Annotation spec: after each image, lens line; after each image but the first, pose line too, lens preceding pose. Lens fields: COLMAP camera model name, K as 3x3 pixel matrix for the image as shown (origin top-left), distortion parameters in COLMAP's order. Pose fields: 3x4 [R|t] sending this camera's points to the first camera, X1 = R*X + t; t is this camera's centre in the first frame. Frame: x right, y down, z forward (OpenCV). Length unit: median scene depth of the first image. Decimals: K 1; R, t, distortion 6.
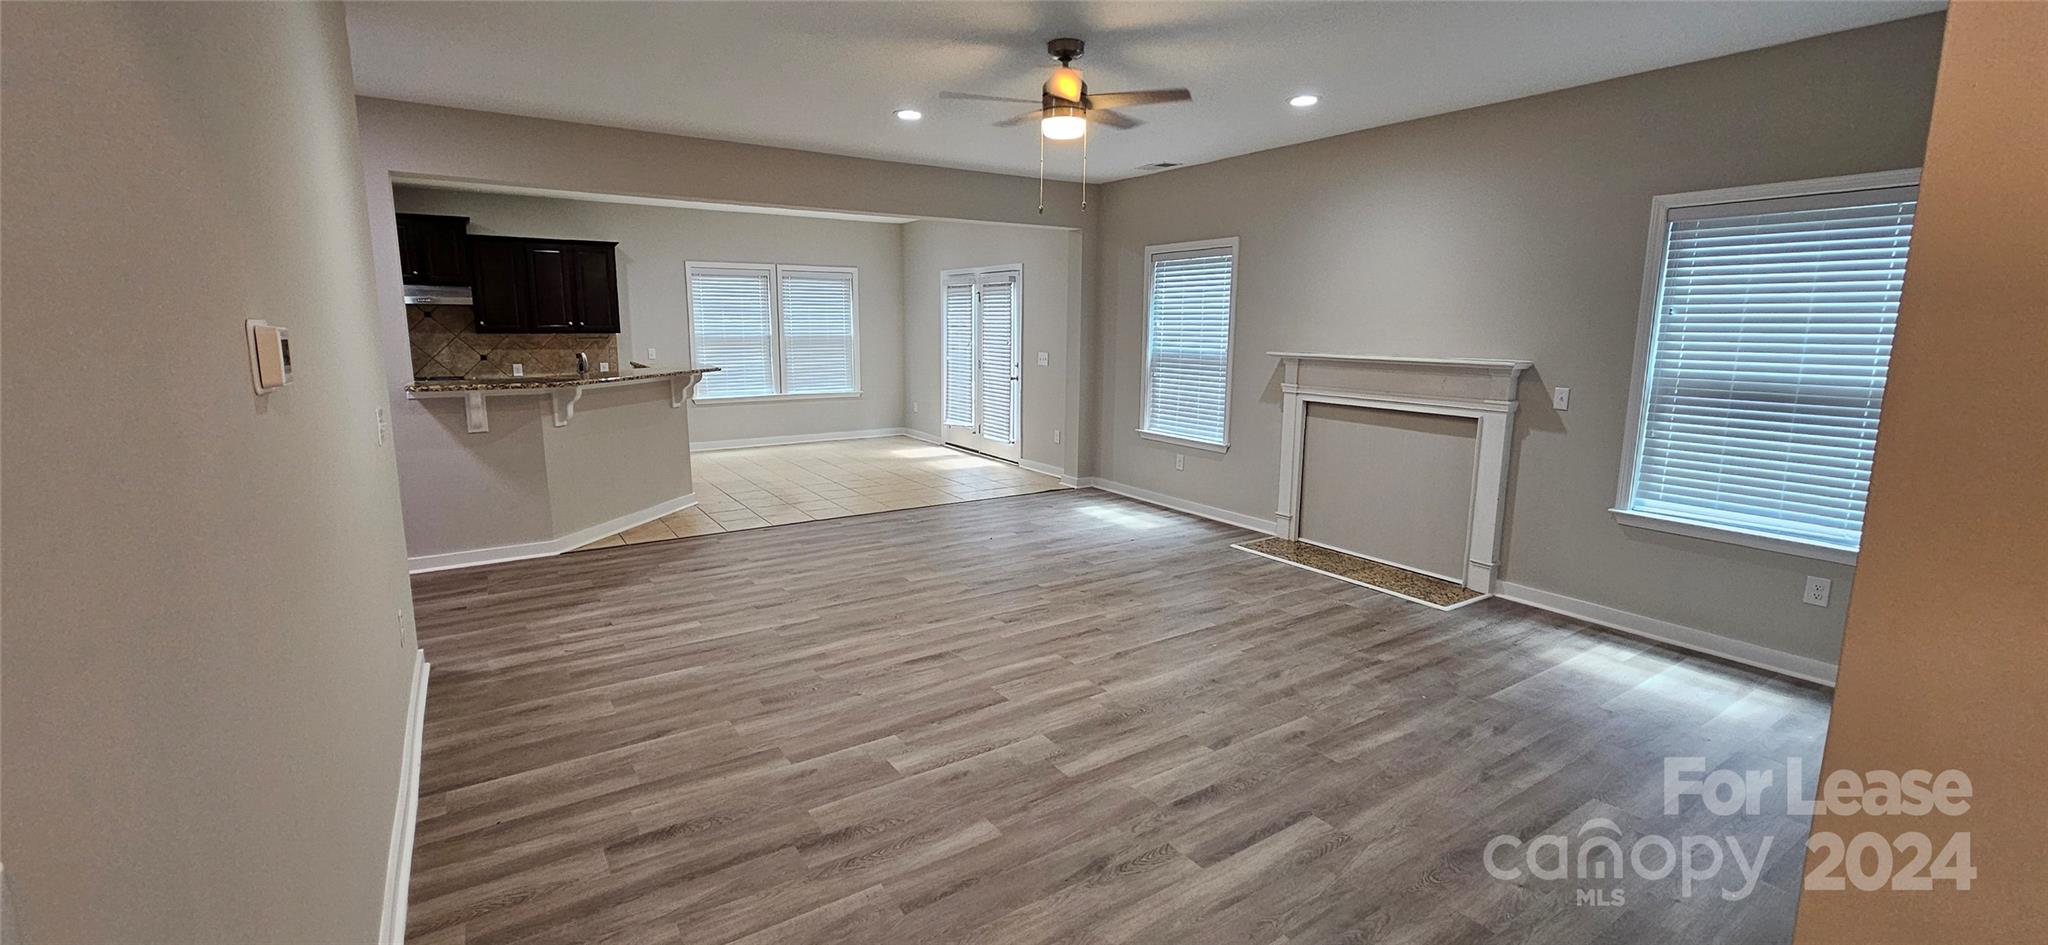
lens RADIAL K [[846.2, 0, 1006.7], [0, 846.2, 462.1], [0, 0, 1]] dist [0.001751, -0.000023]
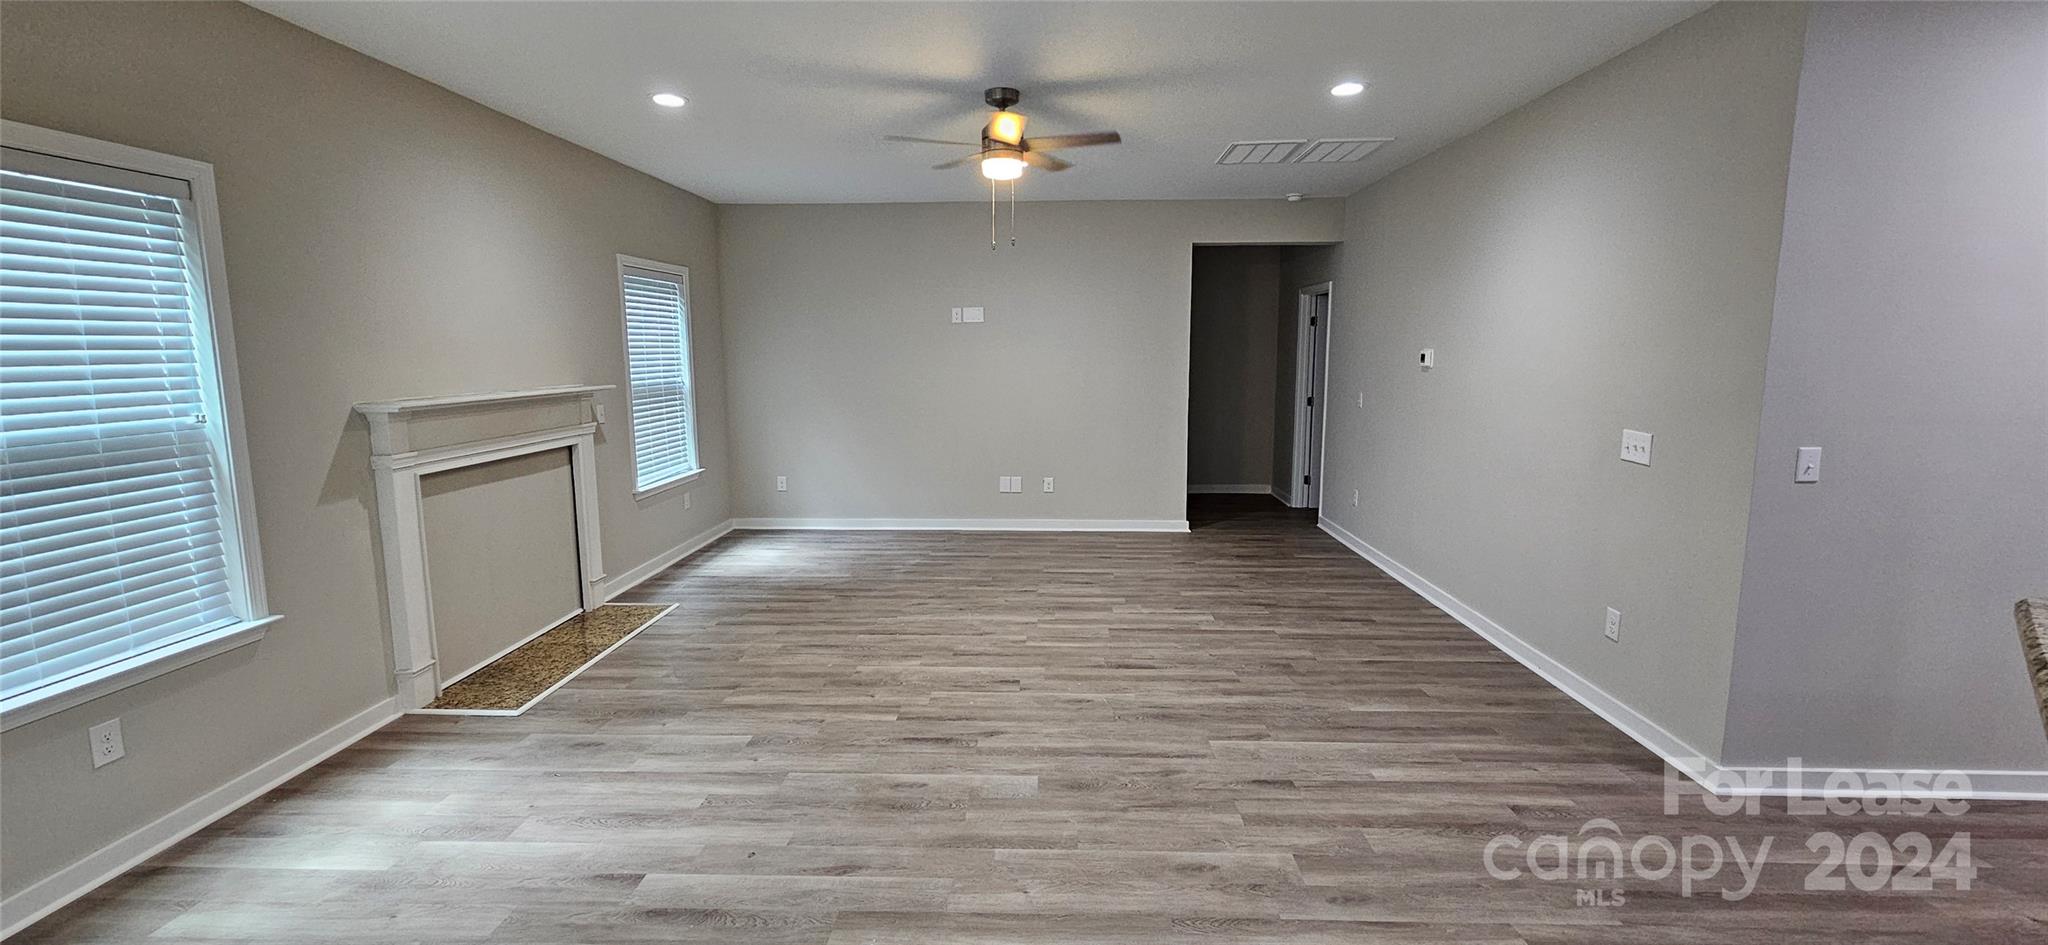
lens RADIAL K [[846.2, 0, 1033.7], [0, 846.2, 466.9], [0, 0, 1]] dist [0.001751, -0.000023]
pose [[-0.830008, -0.081629, 0.551745, -0.429402], [0.090084, 0.956625, 0.277045, -0.241730], [-0.550428, 0.279653, -0.786653, 1.419527]]
